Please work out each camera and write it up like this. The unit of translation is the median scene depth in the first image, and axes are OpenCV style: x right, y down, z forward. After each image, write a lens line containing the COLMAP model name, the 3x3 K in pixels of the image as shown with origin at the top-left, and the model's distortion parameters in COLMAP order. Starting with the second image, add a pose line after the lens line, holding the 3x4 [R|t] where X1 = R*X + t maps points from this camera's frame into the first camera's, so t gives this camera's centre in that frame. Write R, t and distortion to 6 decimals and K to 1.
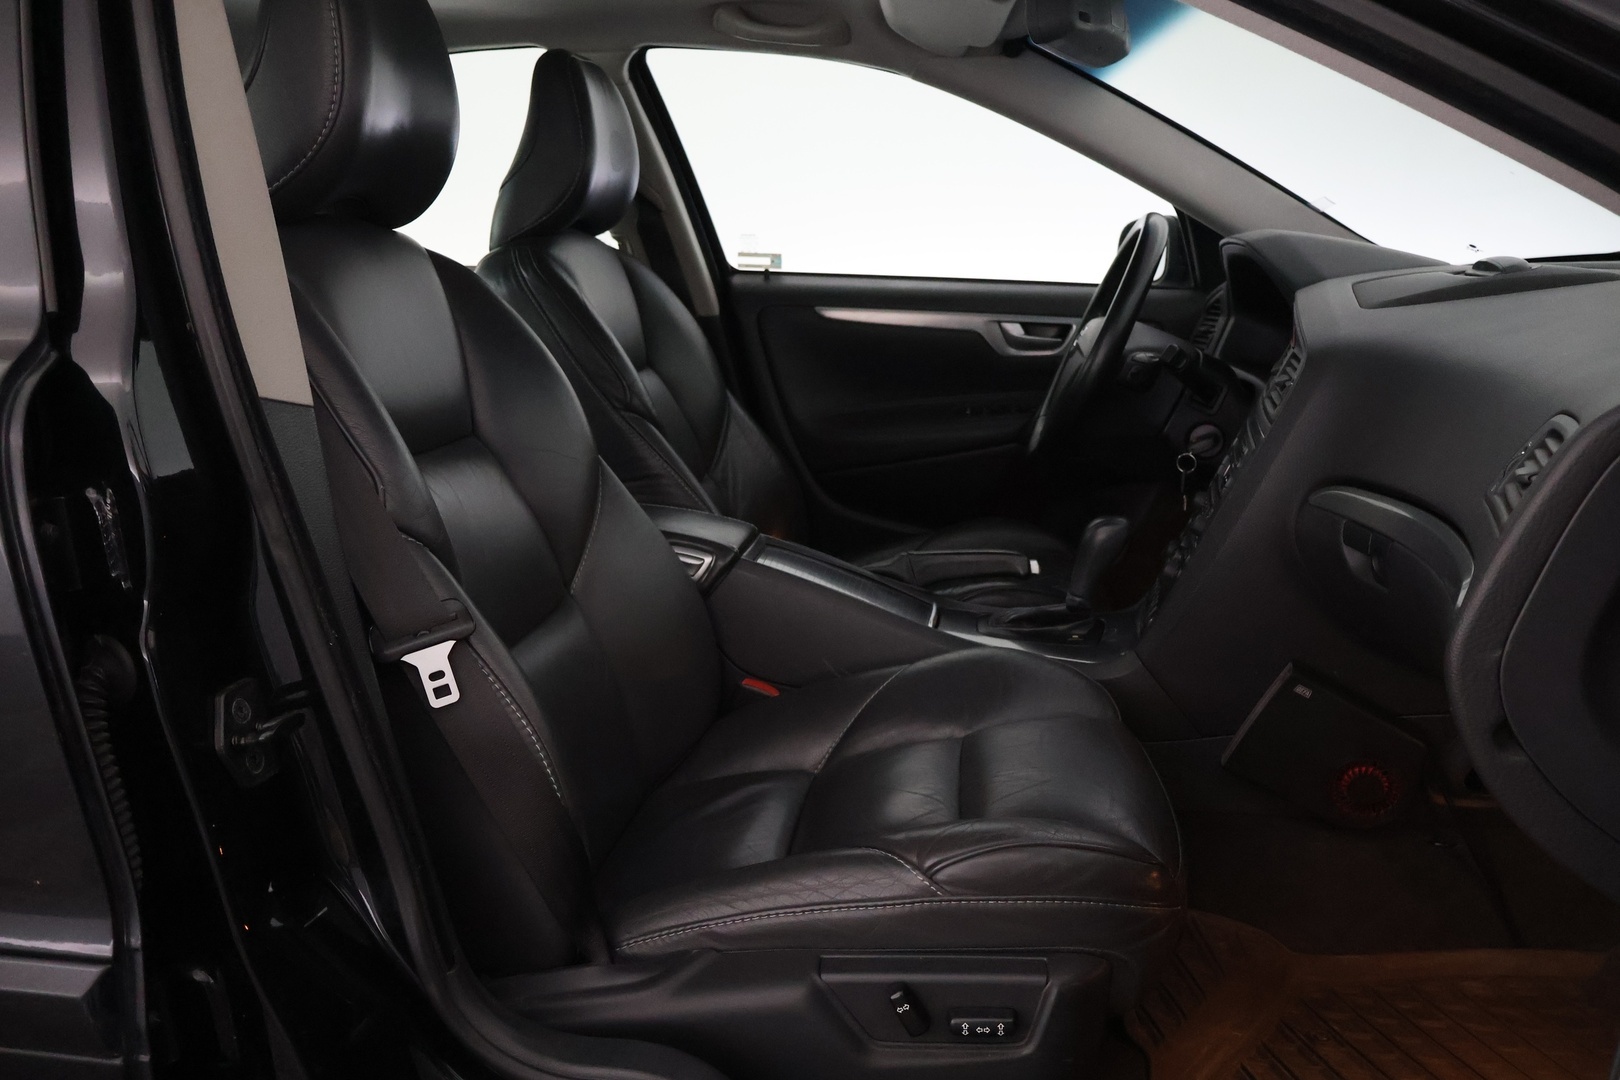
lens RADIAL K [[1343.7, 0, 801.3], [0, 1343.7, 539.7], [0, 0, 1]] dist [-0.005509, 0.003006]
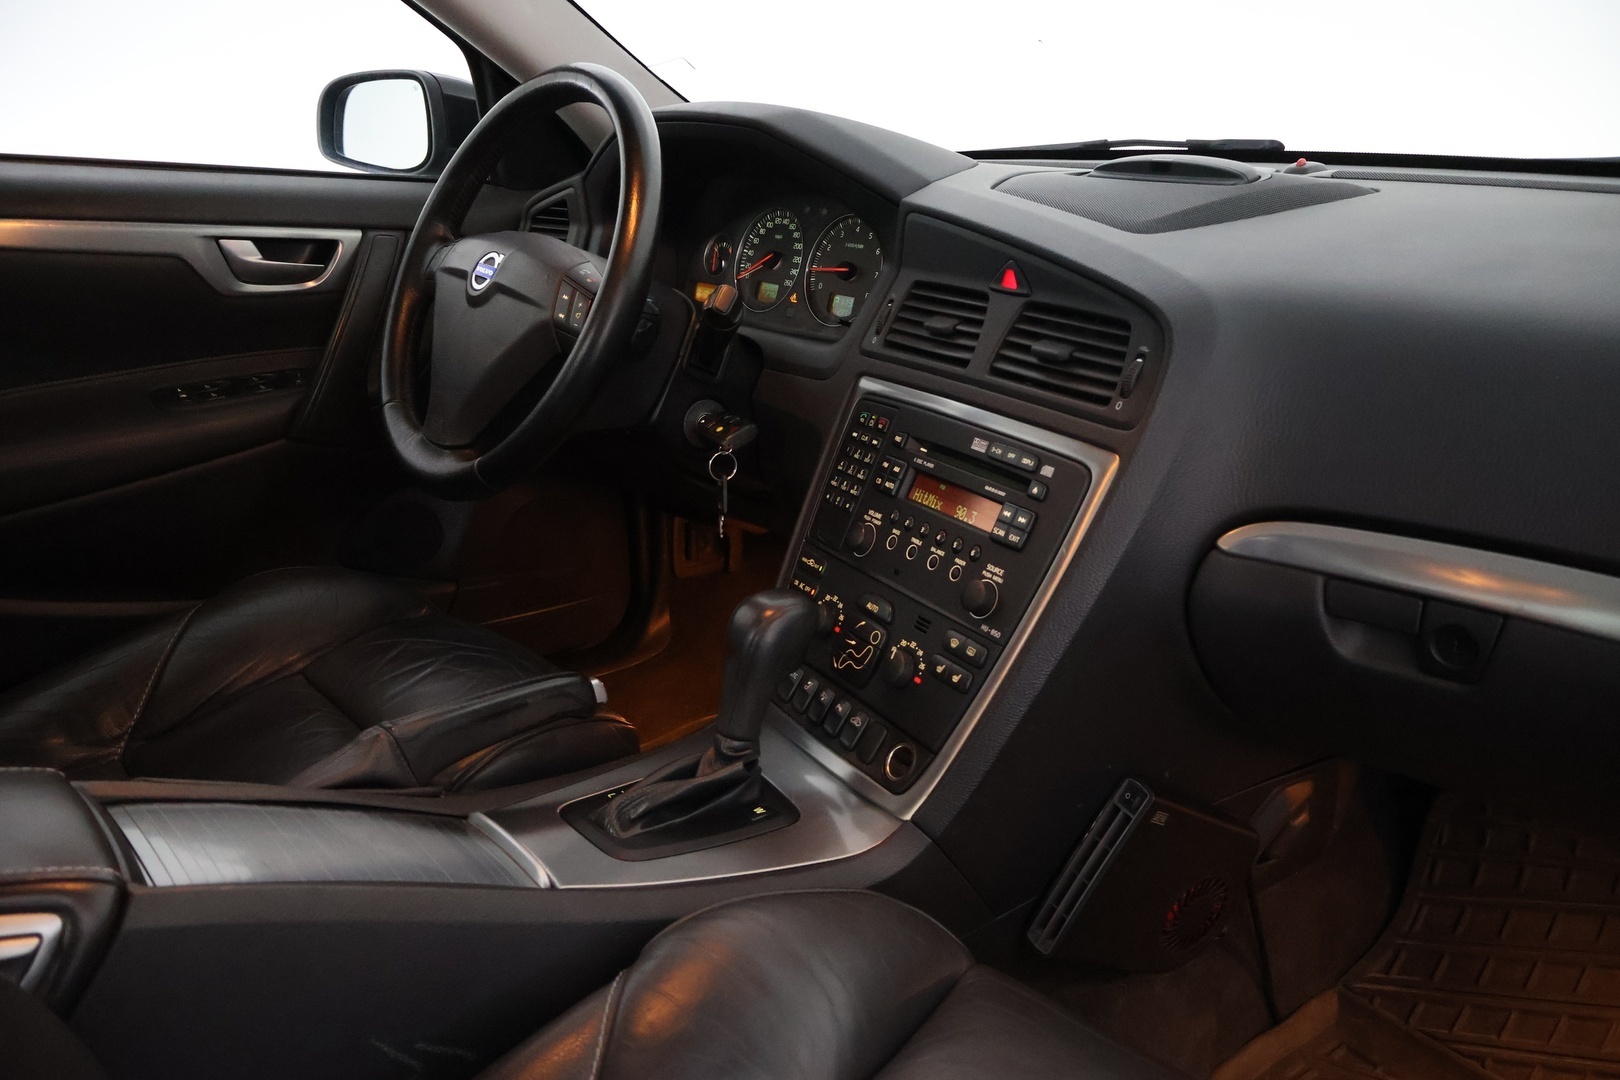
lens RADIAL K [[1343.7, 0, 801.3], [0, 1343.7, 539.7], [0, 0, 1]] dist [-0.005509, 0.003006]
pose [[0.672043, -0.183663, 0.717374, -0.126683], [0.118688, 0.982946, 0.140467, -0.085100], [-0.730938, -0.009257, 0.682381, 0.412693]]
